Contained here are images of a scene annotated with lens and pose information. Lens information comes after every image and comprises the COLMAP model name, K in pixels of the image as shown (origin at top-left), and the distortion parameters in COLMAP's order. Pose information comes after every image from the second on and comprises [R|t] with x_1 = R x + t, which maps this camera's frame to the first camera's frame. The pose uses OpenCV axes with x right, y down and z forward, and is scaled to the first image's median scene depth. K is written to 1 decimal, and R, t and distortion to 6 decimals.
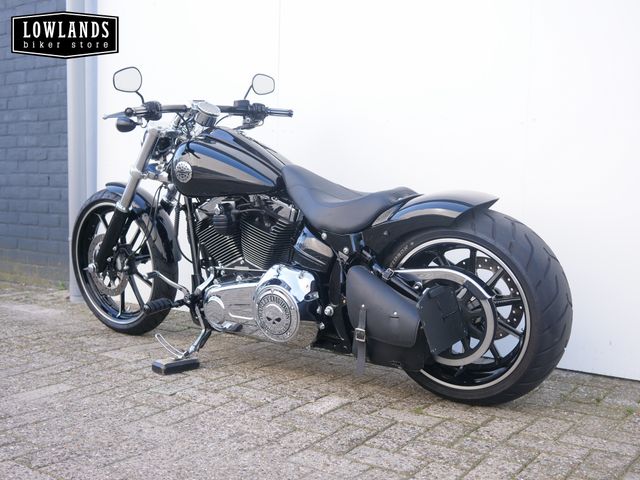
lens RADIAL K [[742.2, 0, 316.4], [0, 742.2, 240.9], [0, 0, 1]] dist [-0.017098, 0.000000]
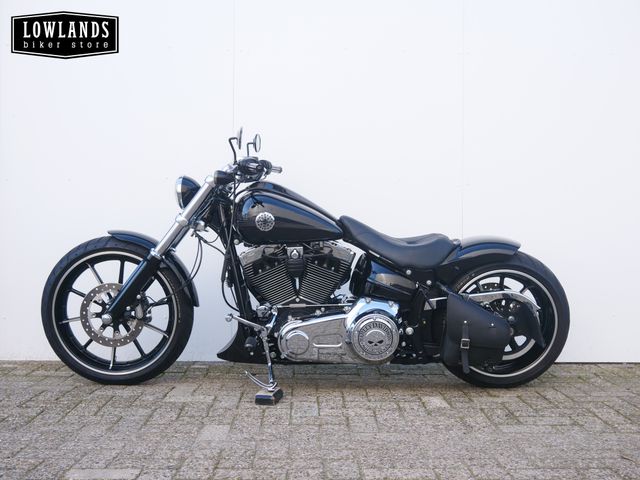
lens RADIAL K [[742.2, 0, 324.0], [0, 742.2, 238.4], [0, 0, 1]] dist [-0.017098, 0.000000]
pose [[0.800039, -0.009590, 0.599872, -0.848984], [0.048534, 0.997630, -0.048781, -0.009471], [-0.597982, 0.068141, 0.798608, 0.062144]]
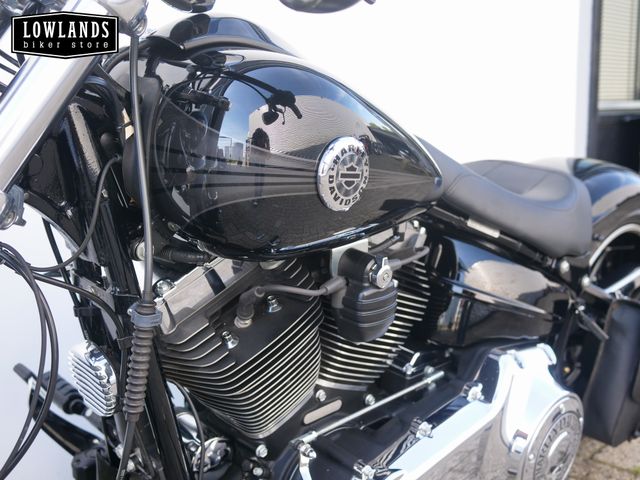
lens RADIAL K [[742.2, 0, 318.0], [0, 742.2, 240.2], [0, 0, 1]] dist [-0.017098, 0.000000]
pose [[0.165190, -0.197717, 0.966240, -0.506709], [0.088381, 0.978726, 0.185163, -0.133275], [-0.982294, 0.054810, 0.179150, 1.047872]]
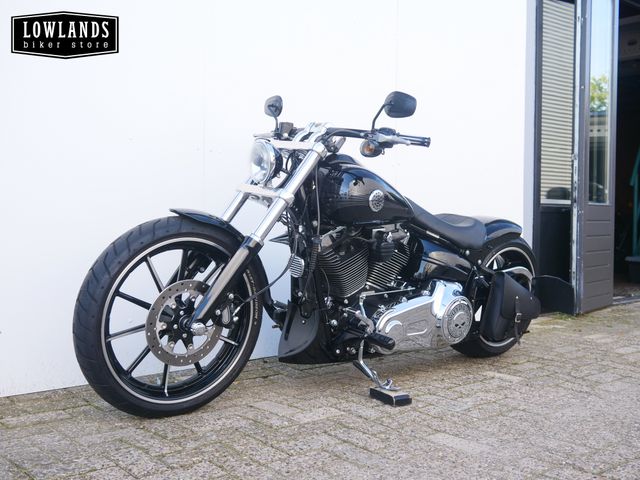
lens RADIAL K [[742.2, 0, 320.9], [0, 742.2, 240.4], [0, 0, 1]] dist [-0.017098, 0.000000]
pose [[0.224642, -0.050319, 0.973141, -1.260225], [0.062441, 0.997357, 0.037158, -0.089000], [-0.972439, 0.052417, 0.227191, 0.929393]]
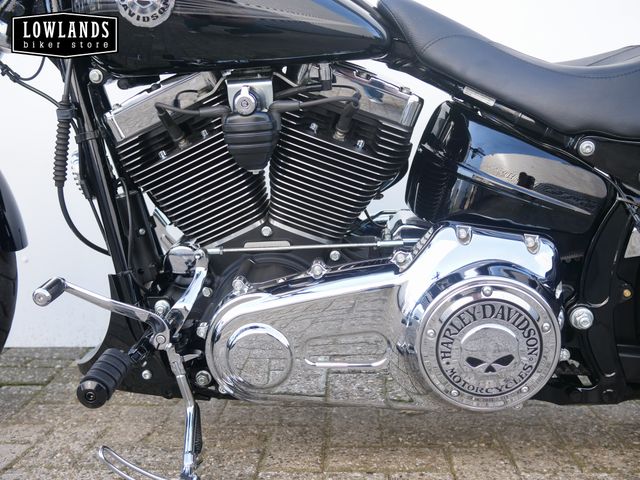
lens RADIAL K [[742.2, 0, 320.1], [0, 742.2, 238.2], [0, 0, 1]] dist [-0.017098, 0.000000]
pose [[0.837106, -0.098311, 0.538134, -0.341556], [0.065777, 0.994671, 0.079394, 0.001205], [-0.543072, -0.031064, 0.839112, 0.707037]]
